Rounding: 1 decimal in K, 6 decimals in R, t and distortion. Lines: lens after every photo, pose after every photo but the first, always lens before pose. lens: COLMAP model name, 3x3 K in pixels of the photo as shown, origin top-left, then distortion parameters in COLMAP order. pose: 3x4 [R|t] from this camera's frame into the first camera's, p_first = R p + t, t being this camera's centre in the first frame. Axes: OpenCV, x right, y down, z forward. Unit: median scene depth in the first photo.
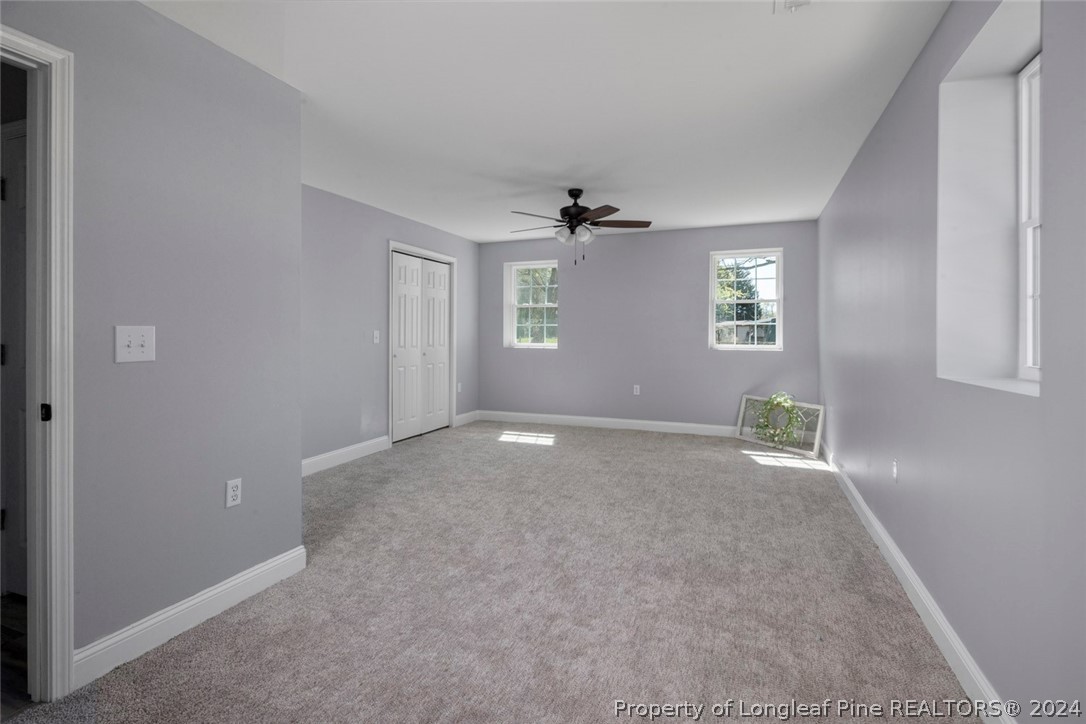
lens RADIAL K [[529.7, 0, 555.1], [0, 529.7, 336.4], [0, 0, 1]] dist [0.002996, 0.000296]
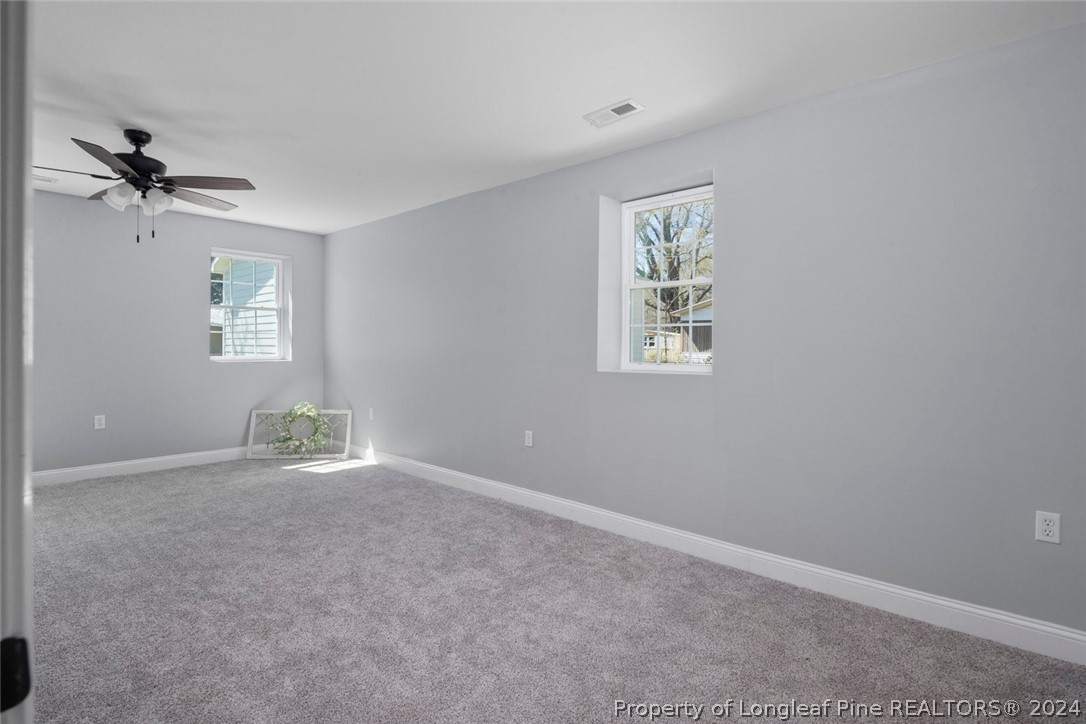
lens RADIAL K [[529.7, 0, 545.0], [0, 529.7, 356.0], [0, 0, 1]] dist [0.002996, 0.000296]
pose [[0.355330, -0.018041, 0.934567, -0.418808], [-0.000144, 0.999813, 0.019356, -0.001912], [-0.934741, -0.007012, 0.355261, 0.265715]]
